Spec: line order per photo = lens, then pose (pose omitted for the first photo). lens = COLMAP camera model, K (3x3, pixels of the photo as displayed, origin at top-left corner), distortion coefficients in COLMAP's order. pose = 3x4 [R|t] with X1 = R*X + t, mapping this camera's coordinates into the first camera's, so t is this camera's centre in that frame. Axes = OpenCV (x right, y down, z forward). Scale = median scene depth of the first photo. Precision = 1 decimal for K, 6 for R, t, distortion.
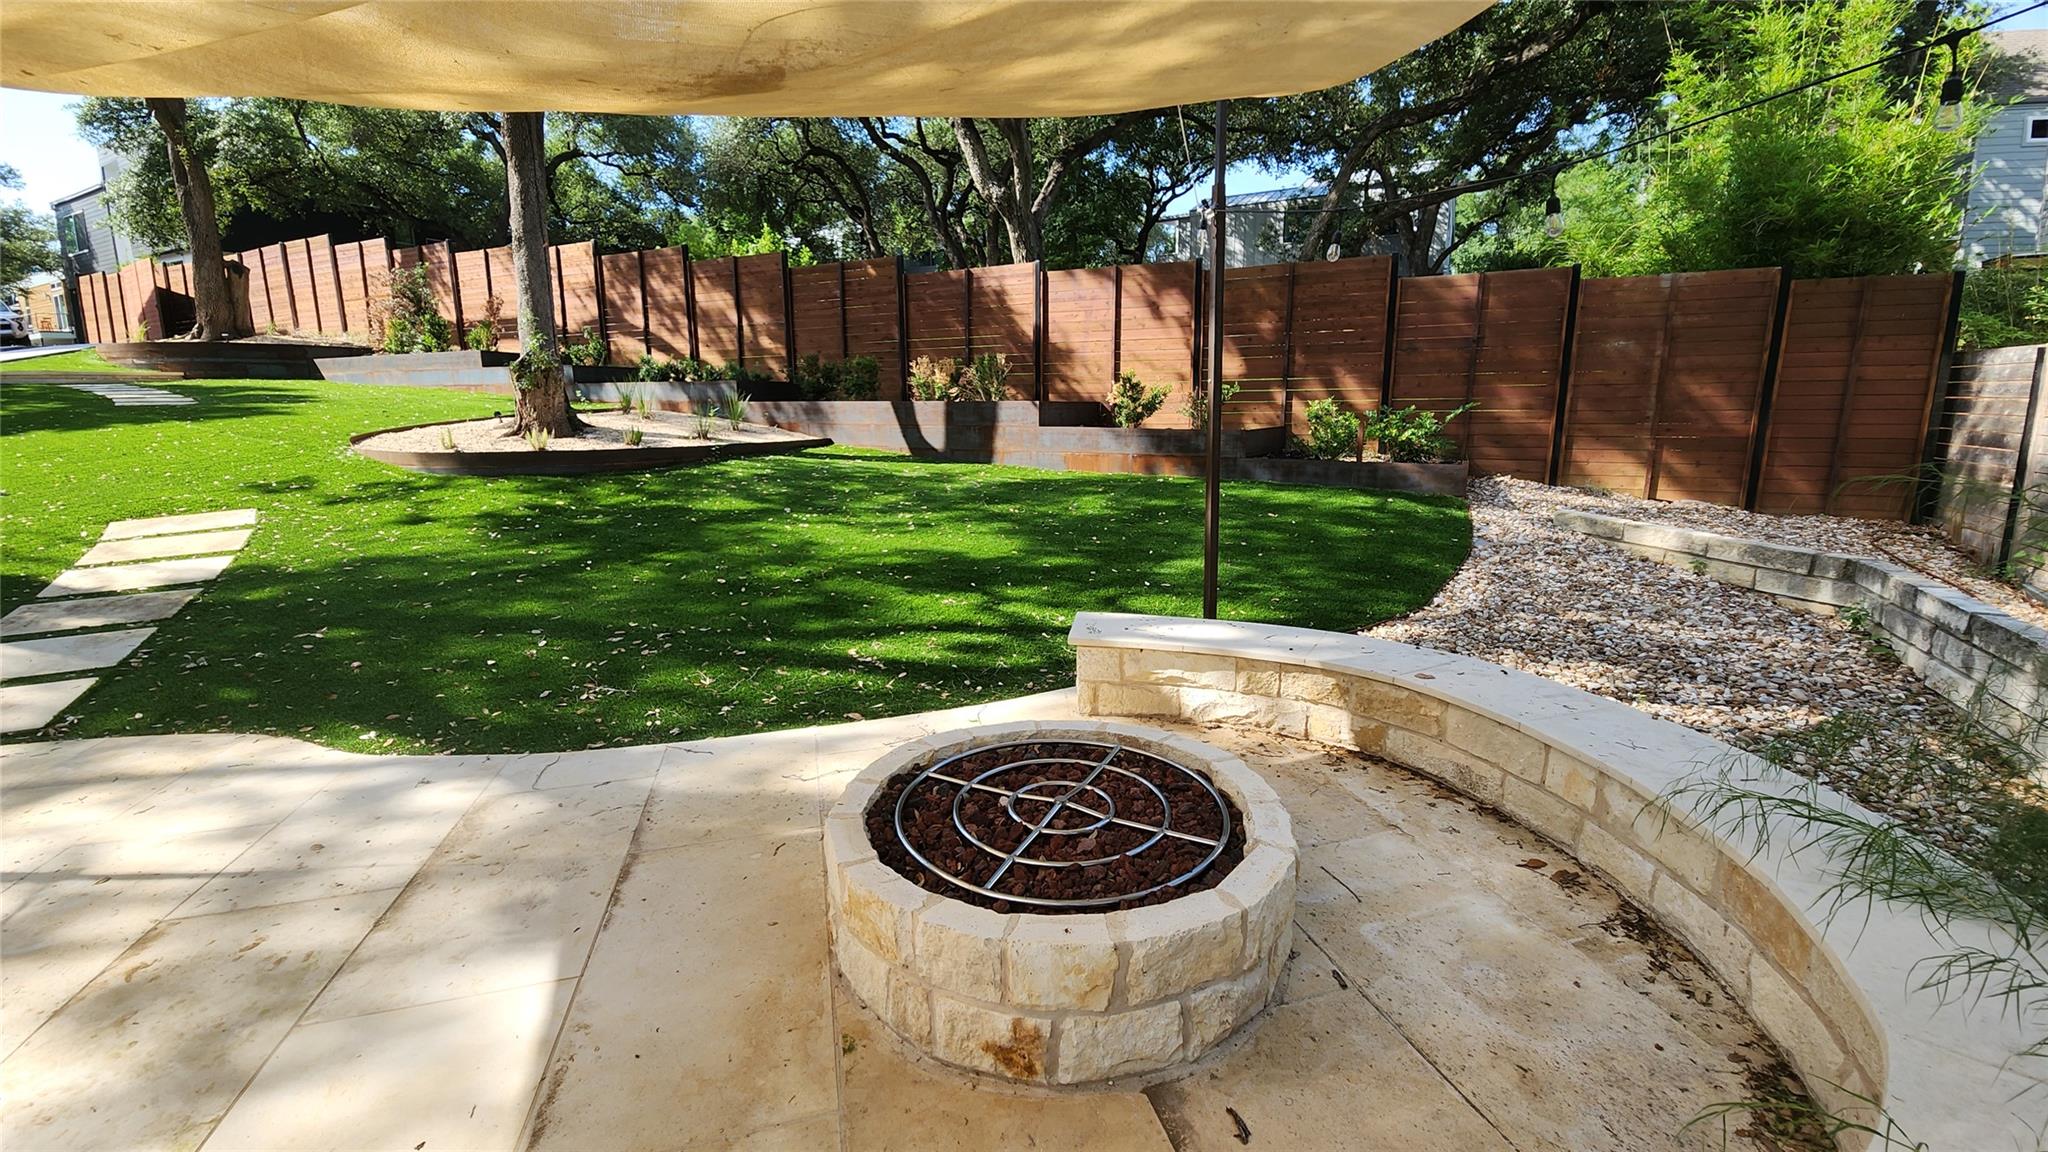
lens RADIAL K [[831.7, 0, 1022.8], [0, 831.7, 556.0], [0, 0, 1]] dist [0.010338, -0.008571]
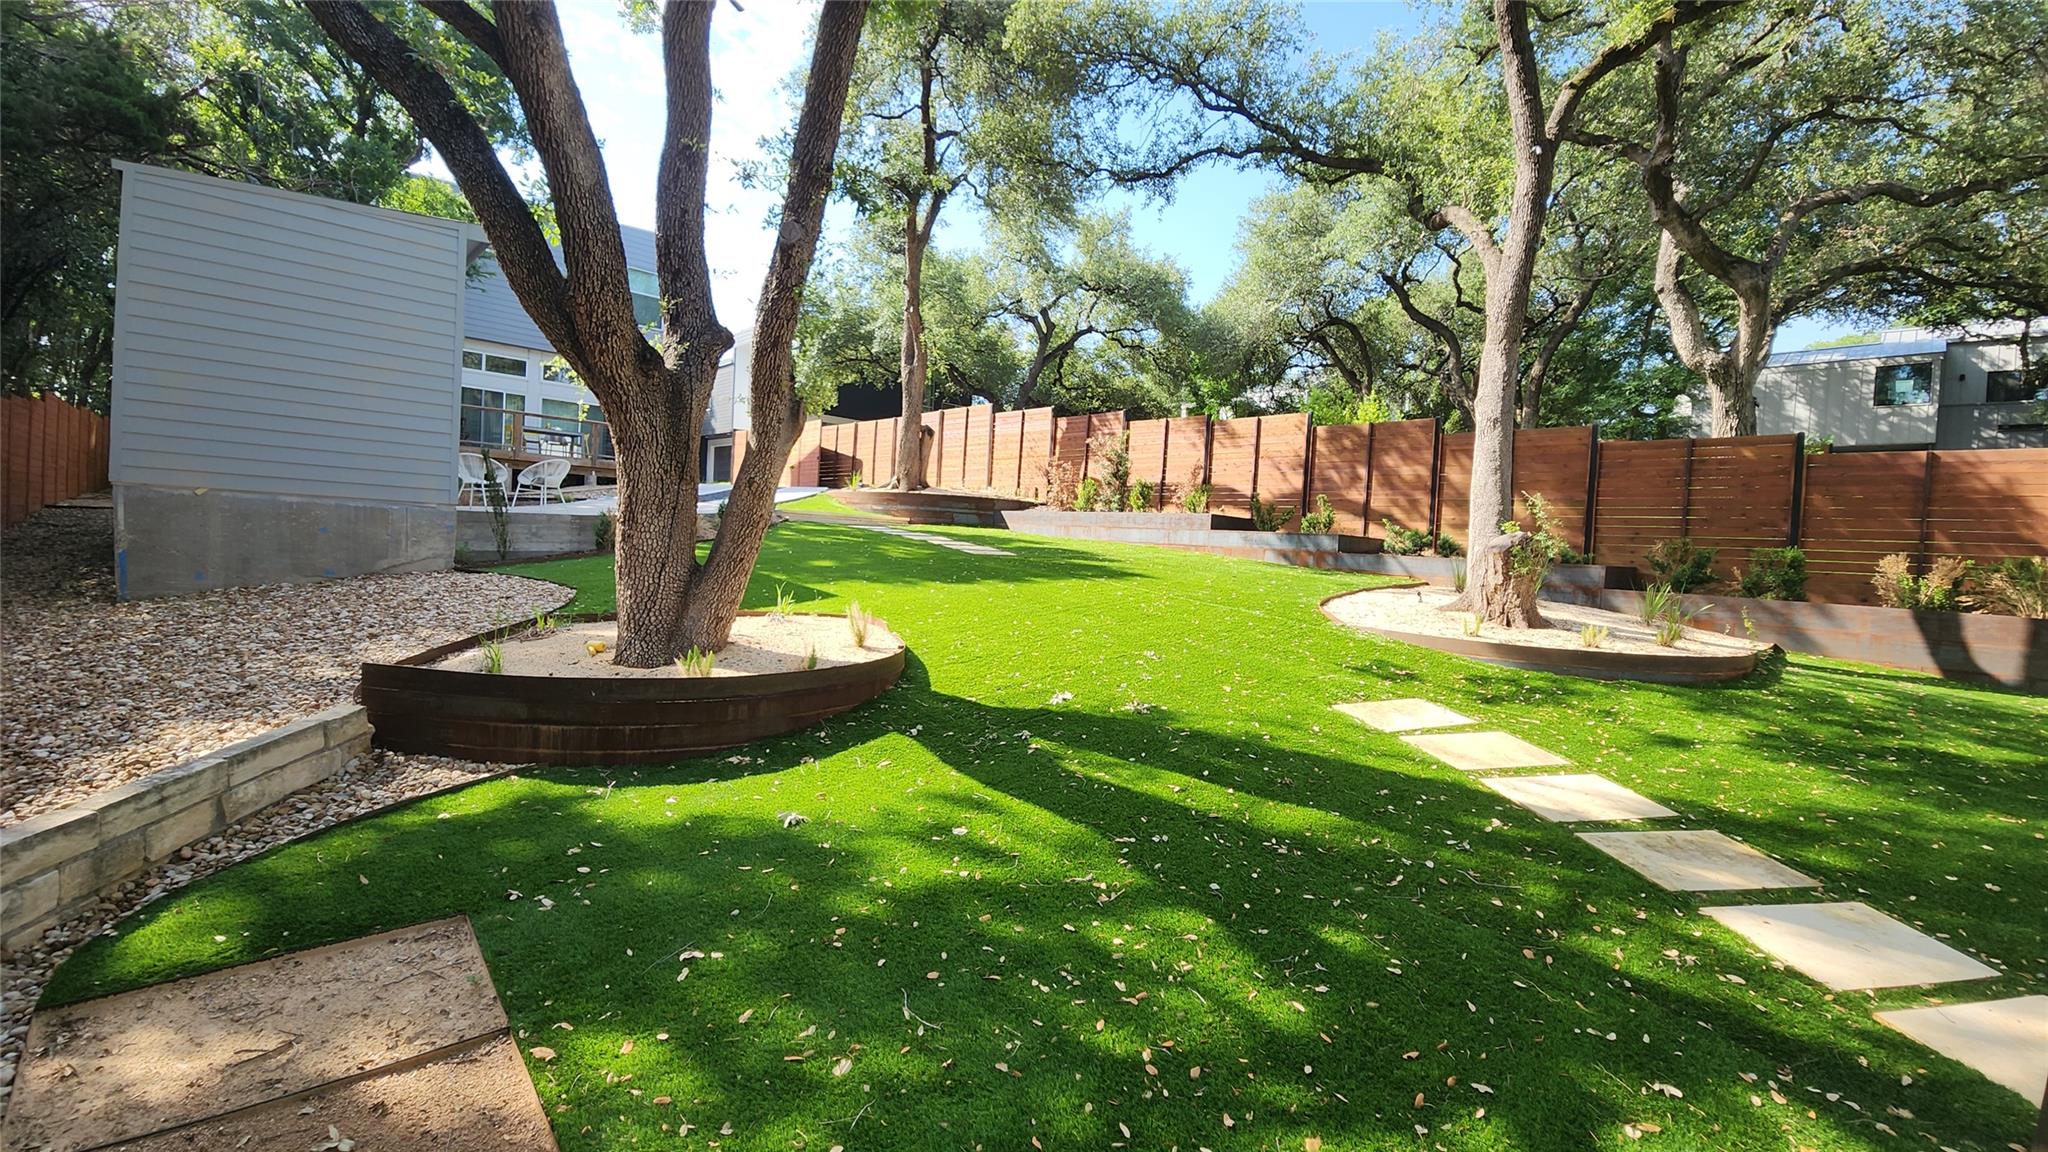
lens RADIAL K [[831.7, 0, 1025.7], [0, 831.7, 569.6], [0, 0, 1]] dist [0.010338, -0.008571]
pose [[0.944168, 0.064291, -0.323131, -0.544339], [-0.114659, 0.983586, -0.139329, -0.010320], [0.308870, 0.168600, 0.936042, -0.025555]]
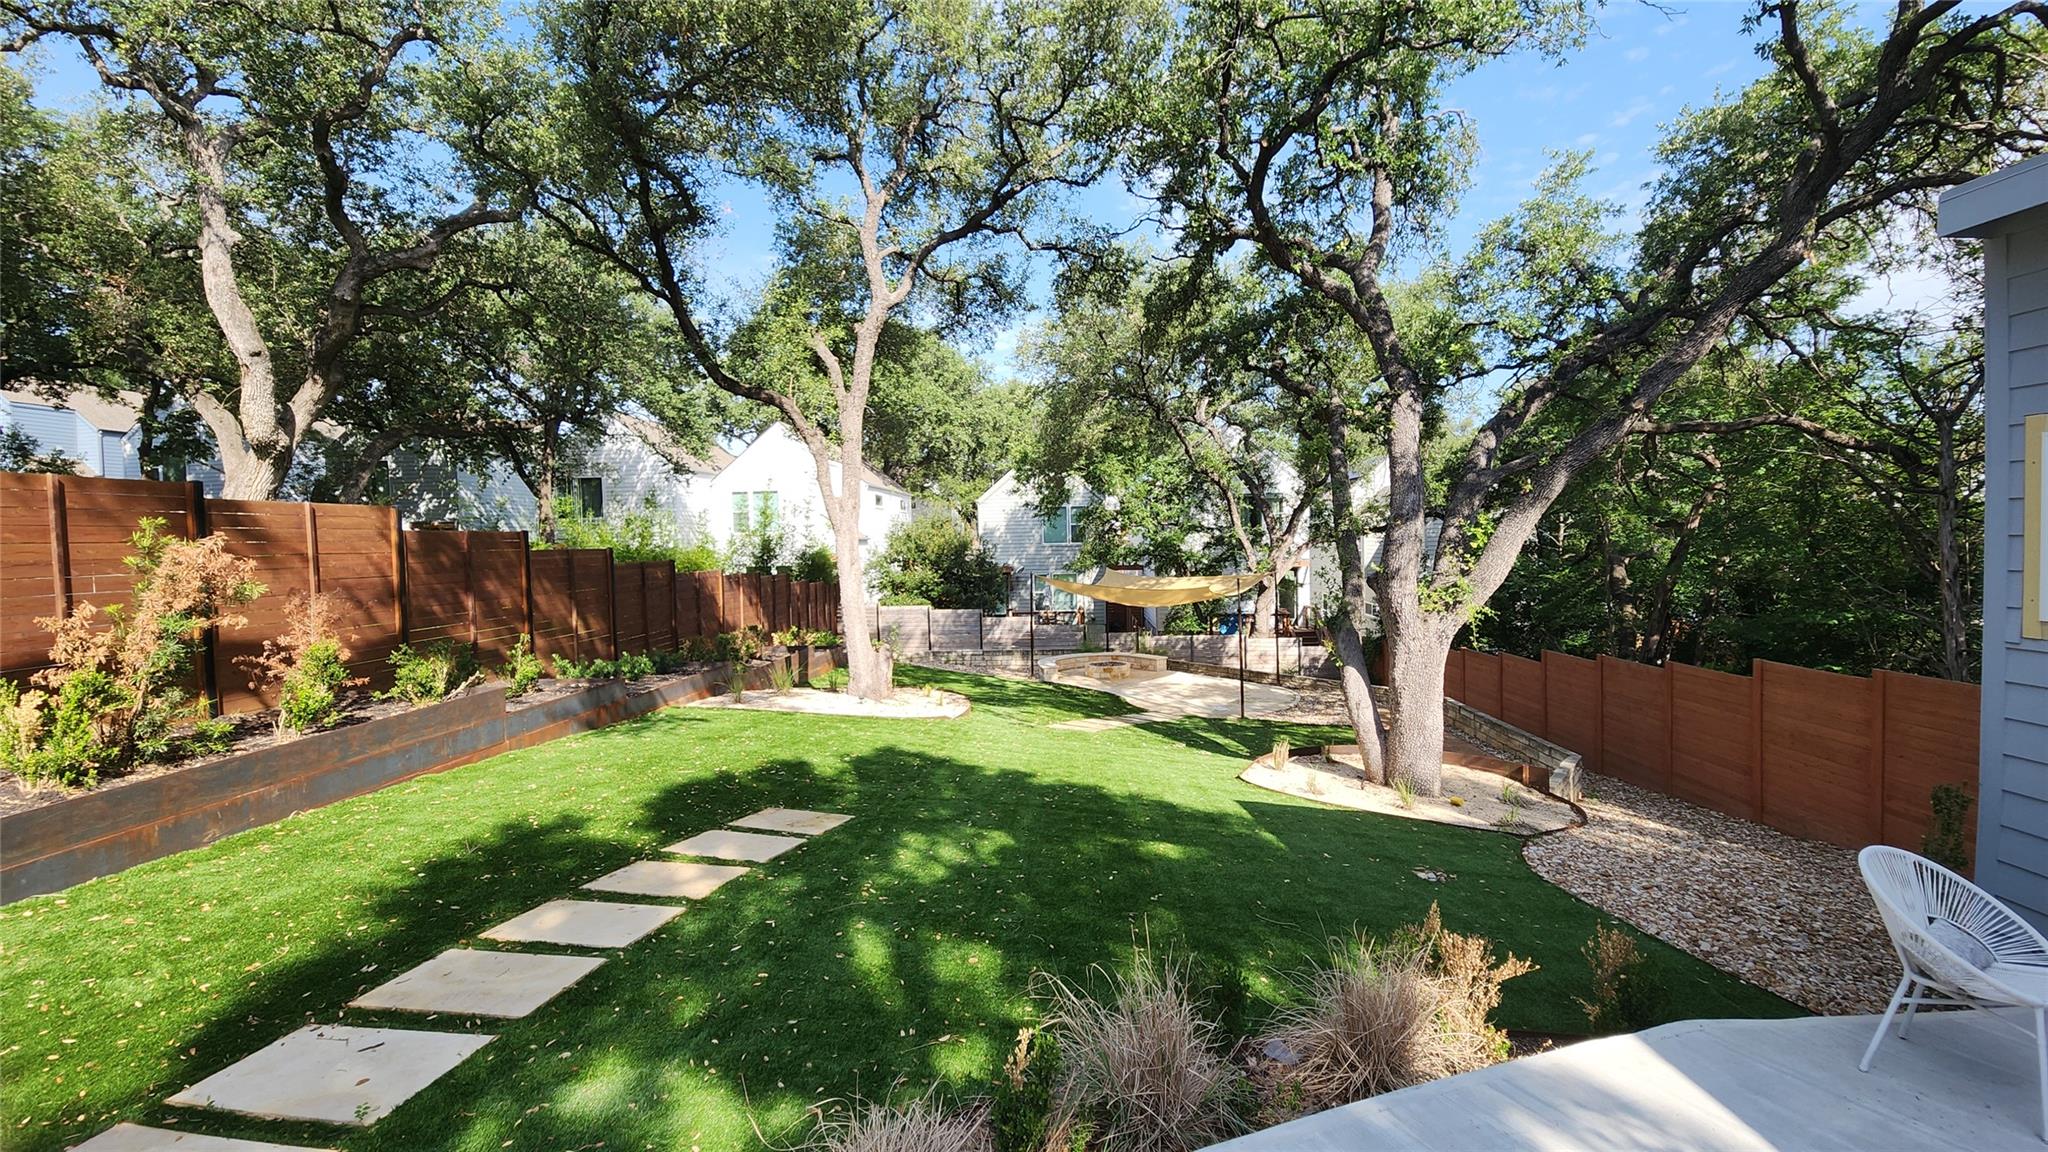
lens RADIAL K [[831.7, 0, 1025.2], [0, 831.7, 585.8], [0, 0, 1]] dist [0.010338, -0.008571]
pose [[-0.435649, -0.034089, 0.899471, -1.364160], [0.189239, 0.973480, 0.128550, -0.328878], [-0.879999, 0.226218, -0.417645, 0.899667]]
